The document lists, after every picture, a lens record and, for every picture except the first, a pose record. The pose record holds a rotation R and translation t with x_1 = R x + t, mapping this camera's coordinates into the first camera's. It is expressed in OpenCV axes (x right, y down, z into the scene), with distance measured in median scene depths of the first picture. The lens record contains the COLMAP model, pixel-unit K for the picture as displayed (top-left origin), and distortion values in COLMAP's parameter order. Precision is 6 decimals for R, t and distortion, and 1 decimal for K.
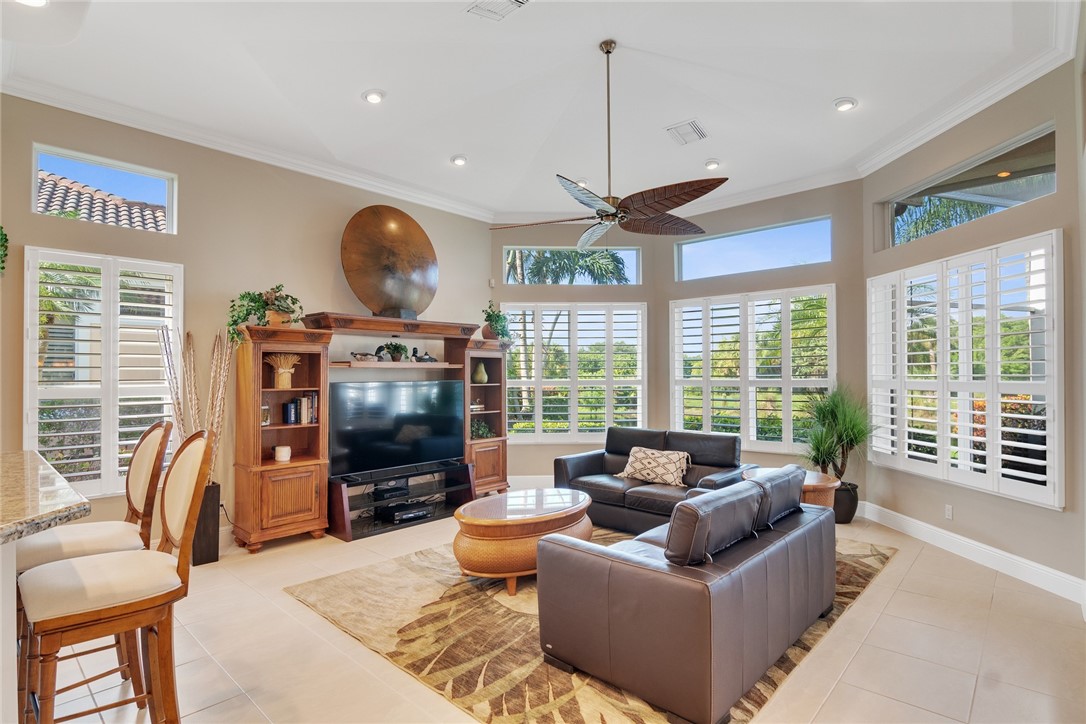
lens RADIAL K [[535.7, 0, 532.0], [0, 535.7, 363.9], [0, 0, 1]] dist [-0.014254, -0.001551]
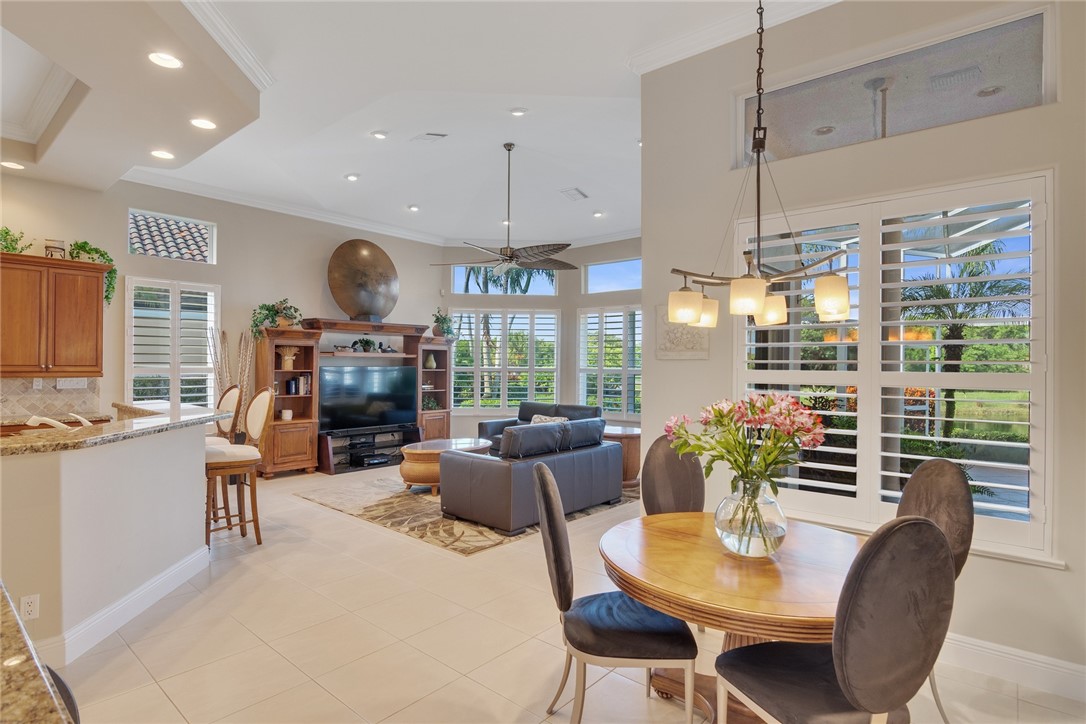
lens RADIAL K [[560.1, 0, 536.3], [0, 560.1, 364.1], [0, 0, 1]] dist [-0.017743, -0.000564]
pose [[0.999207, 0.014335, 0.037139, 0.142557], [-0.015109, 0.999673, 0.020640, -0.010951], [-0.036831, -0.021185, 0.999097, -0.501736]]
